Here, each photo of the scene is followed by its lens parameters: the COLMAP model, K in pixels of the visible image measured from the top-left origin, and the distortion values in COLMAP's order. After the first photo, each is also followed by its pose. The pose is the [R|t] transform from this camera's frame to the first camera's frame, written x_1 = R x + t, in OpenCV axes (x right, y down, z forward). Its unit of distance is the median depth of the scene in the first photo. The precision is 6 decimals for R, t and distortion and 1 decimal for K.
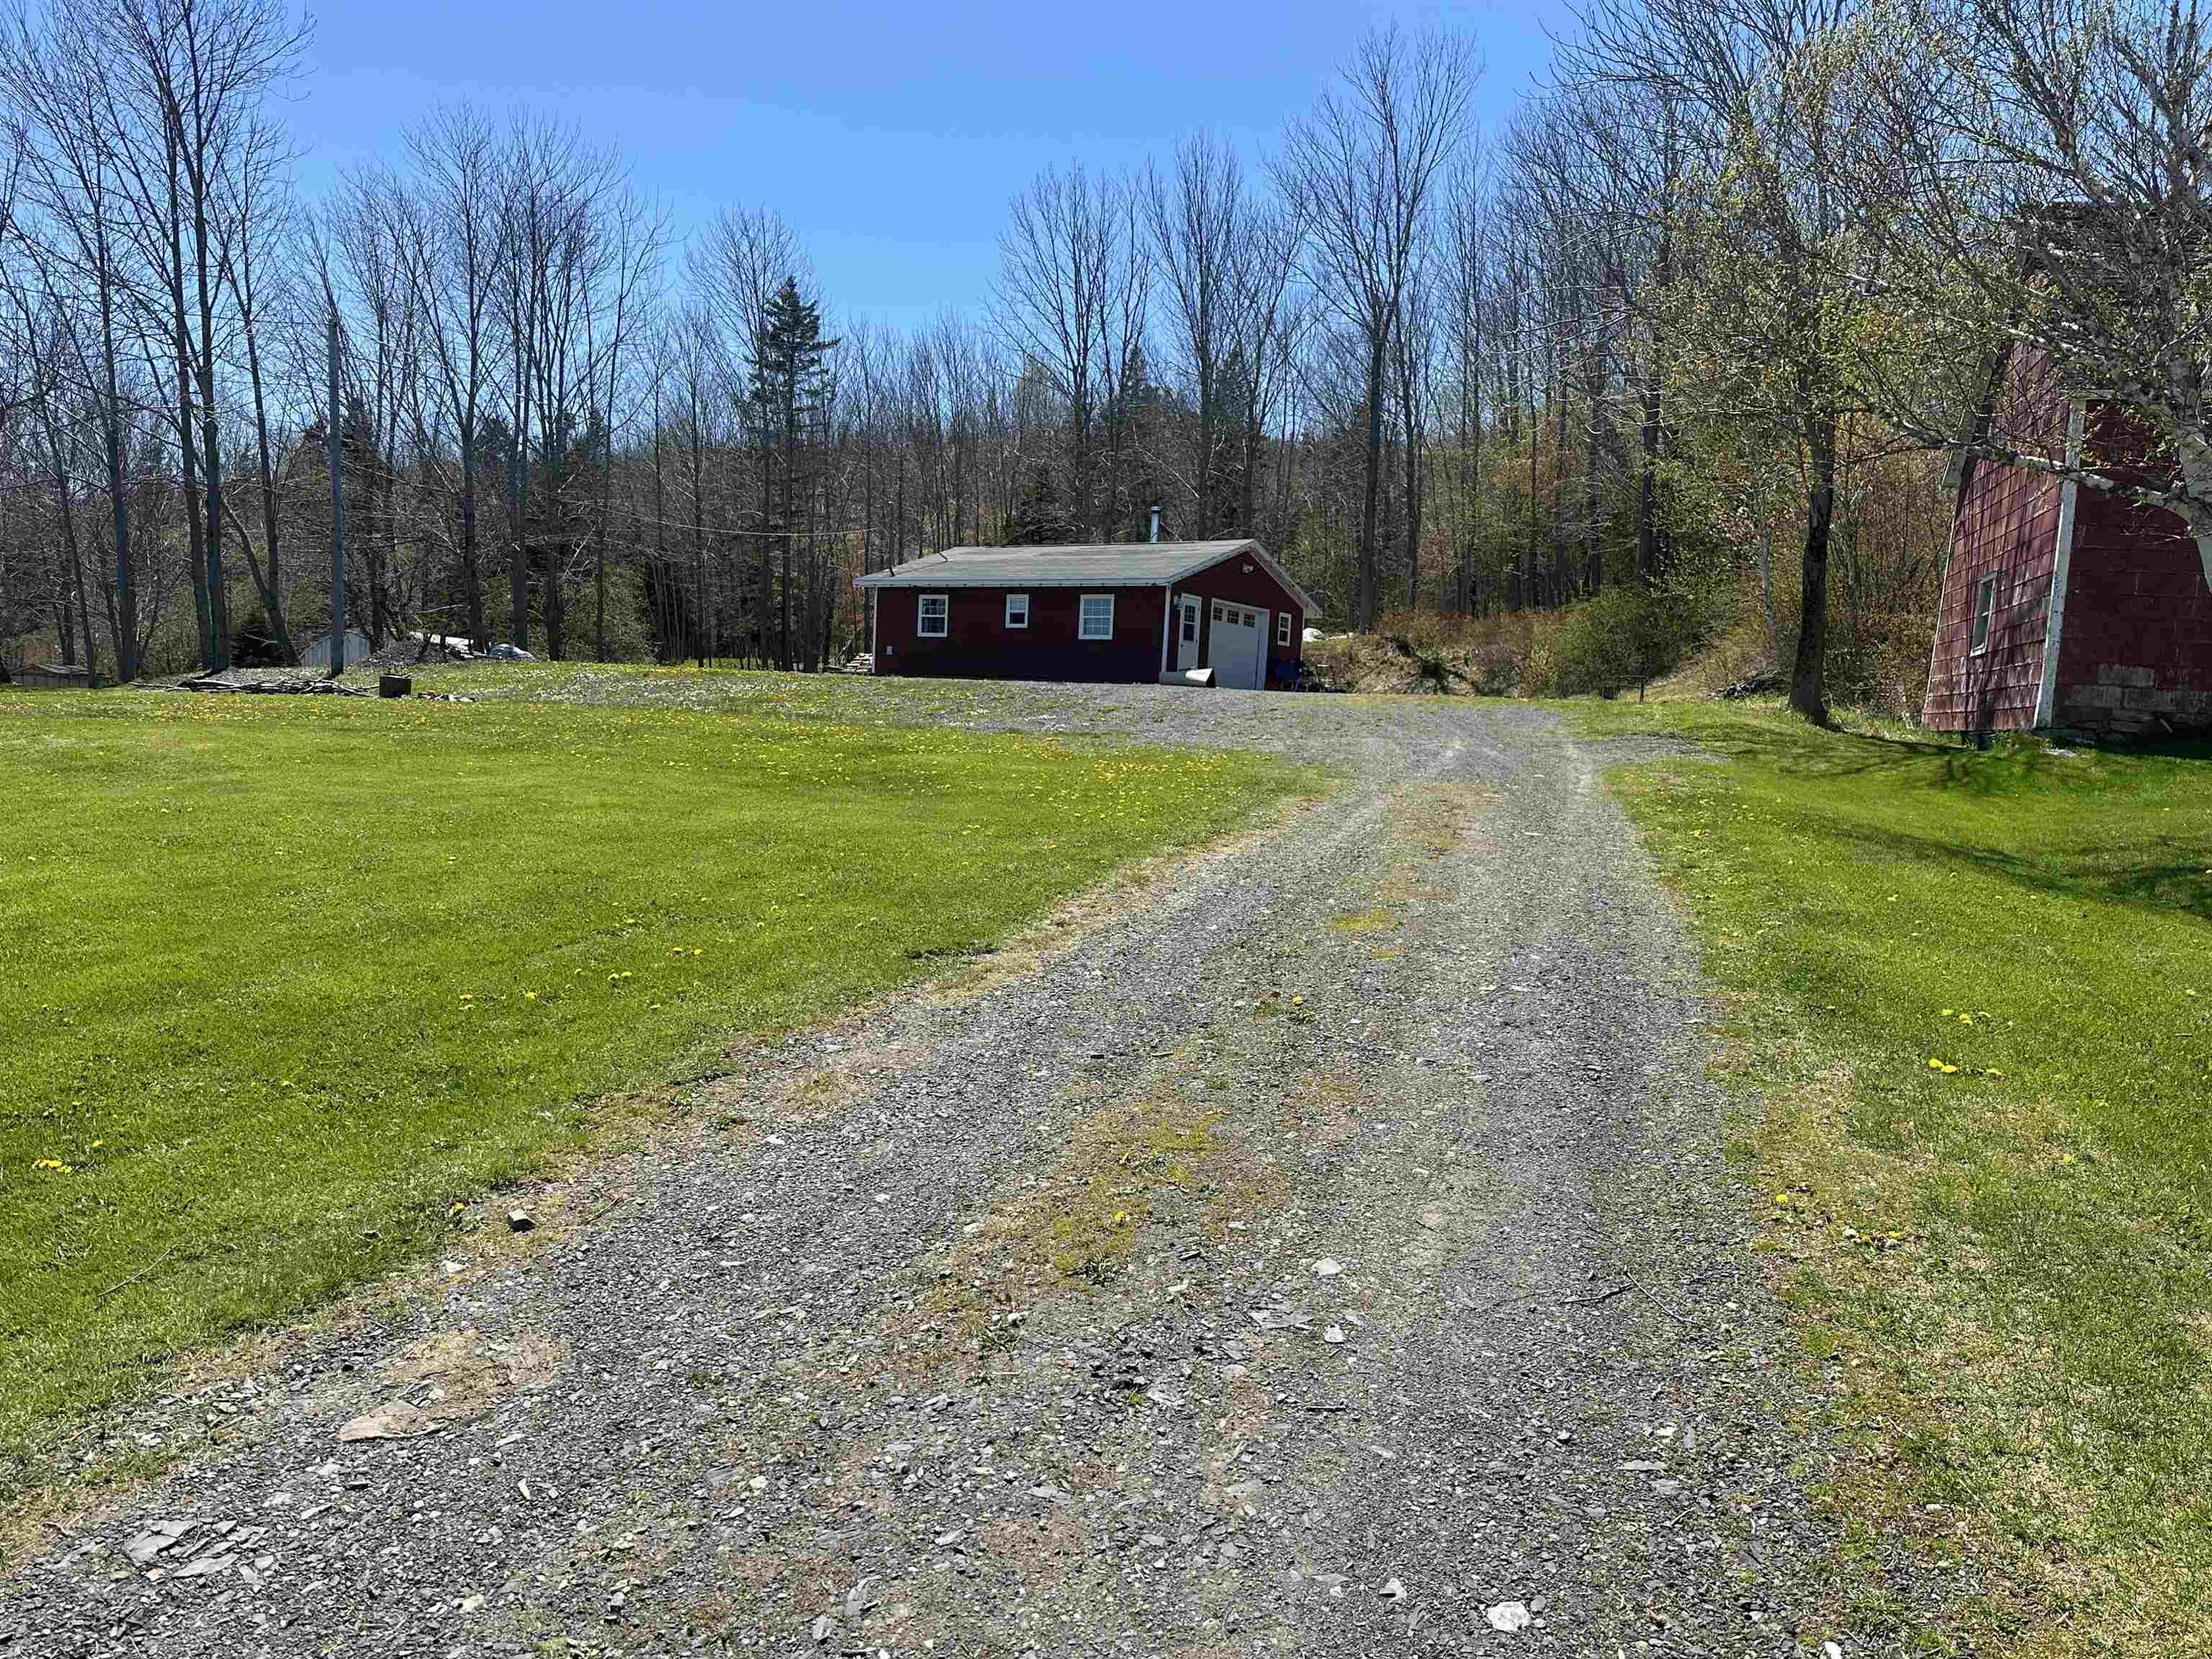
lens RADIAL K [[1555.6, 0, 1109.5], [0, 1555.6, 835.7], [0, 0, 1]] dist [0.090968, -0.107652]
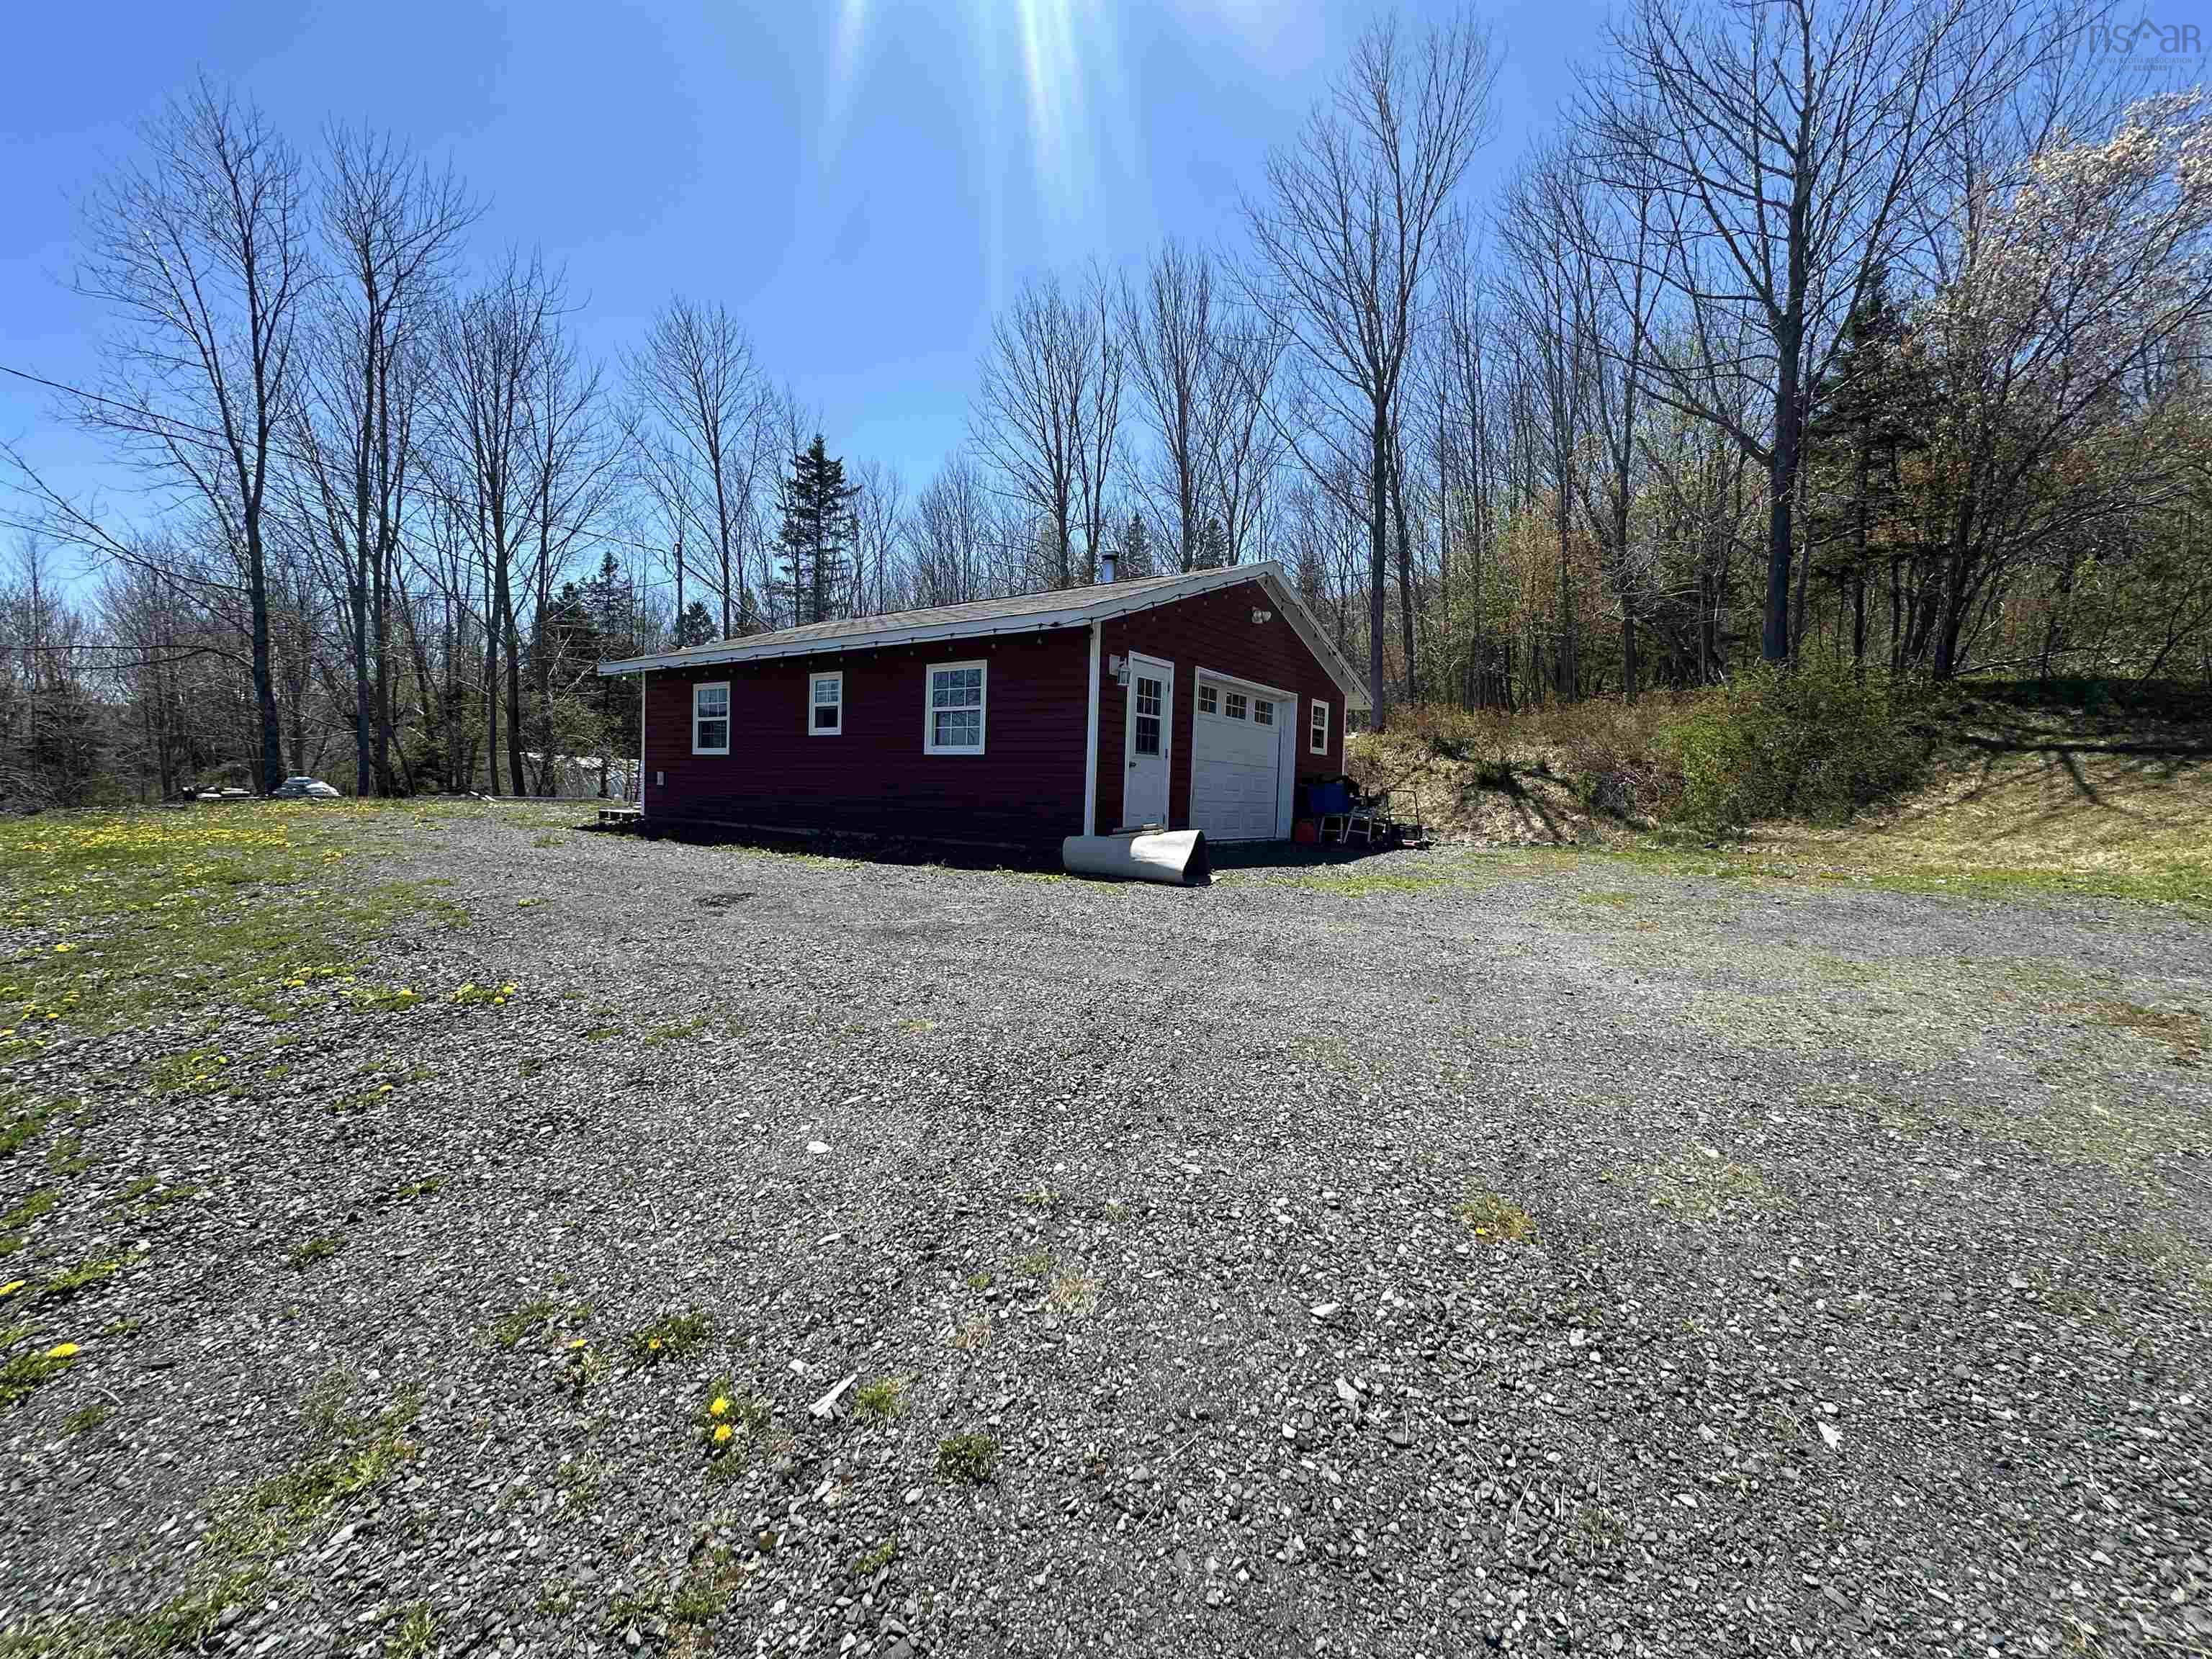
lens RADIAL K [[889.9, 0, 1105.5], [0, 889.9, 821.4], [0, 0, 1]] dist [0.002027, 0.000376]
pose [[0.999098, -0.019427, -0.037770, 0.045169], [0.018132, 0.999245, -0.034348, -0.091038], [0.038409, 0.033633, 0.998696, 0.694638]]
